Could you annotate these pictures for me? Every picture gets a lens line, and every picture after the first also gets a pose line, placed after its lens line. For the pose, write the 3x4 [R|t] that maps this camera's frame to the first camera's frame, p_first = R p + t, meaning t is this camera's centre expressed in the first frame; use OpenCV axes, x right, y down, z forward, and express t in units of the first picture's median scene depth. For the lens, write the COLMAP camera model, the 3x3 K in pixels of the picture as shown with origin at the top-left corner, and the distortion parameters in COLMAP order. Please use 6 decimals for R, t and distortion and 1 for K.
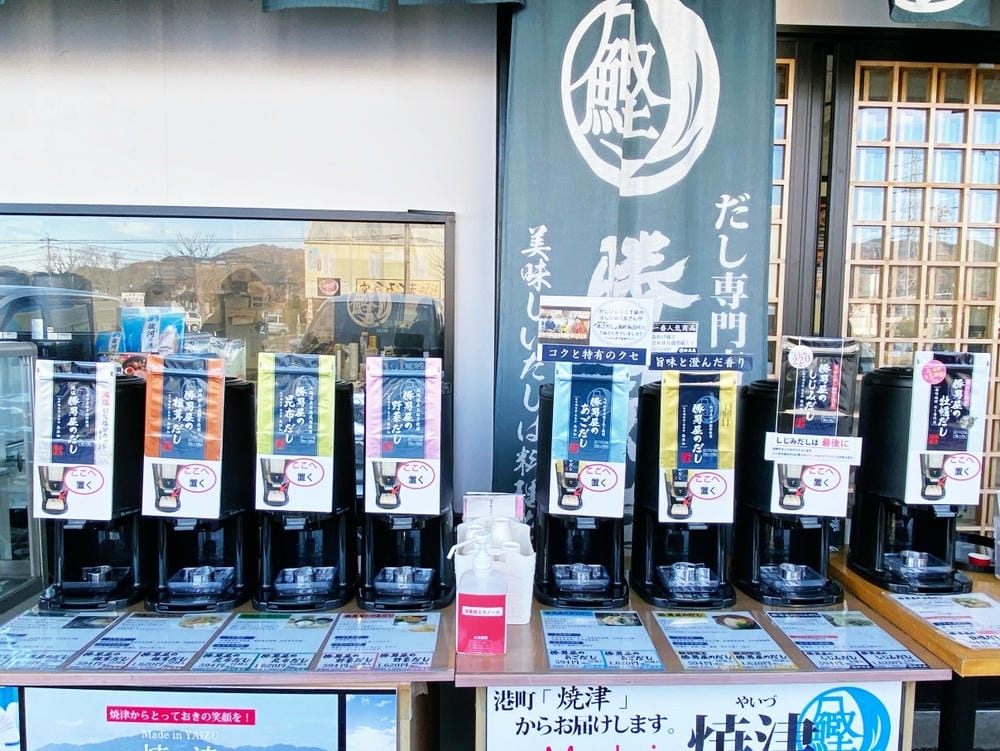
lens RADIAL K [[668.4, 0, 495.1], [0, 668.4, 380.6], [0, 0, 1]] dist [0.077733, -0.101190]
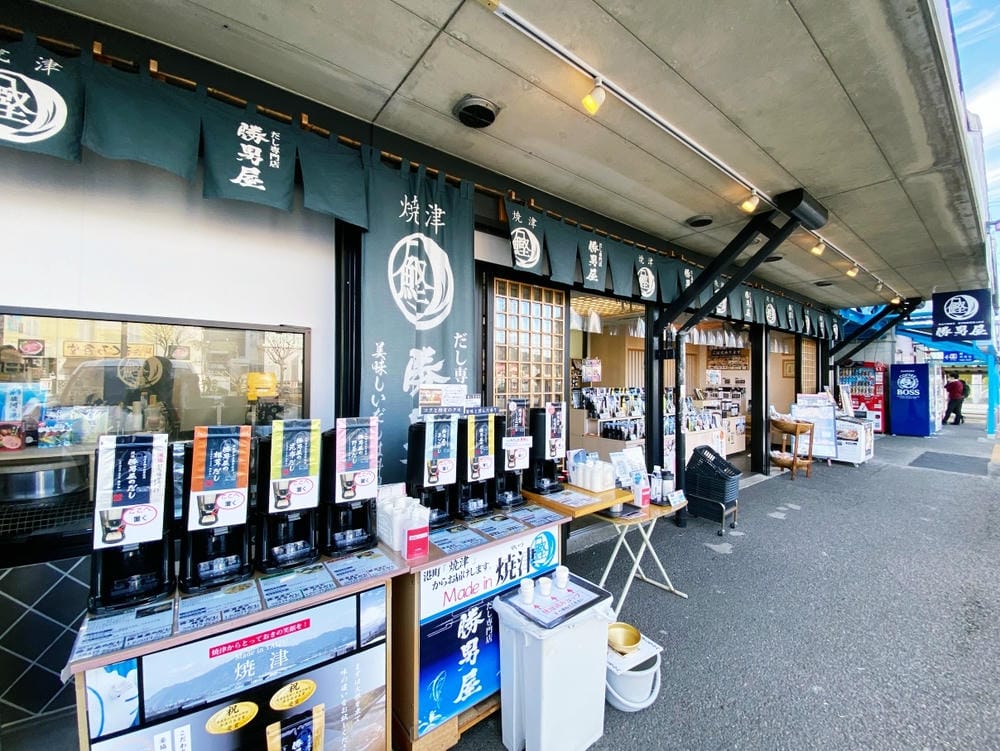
lens RADIAL K [[405.6, 0, 500.0], [0, 405.6, 375.5], [0, 0, 1]] dist [0.001784, -0.018861]
pose [[0.802096, -0.008228, 0.597138, -0.496679], [0.060001, 0.995956, -0.066873, -0.051410], [-0.594173, 0.089468, 0.799346, -0.191898]]
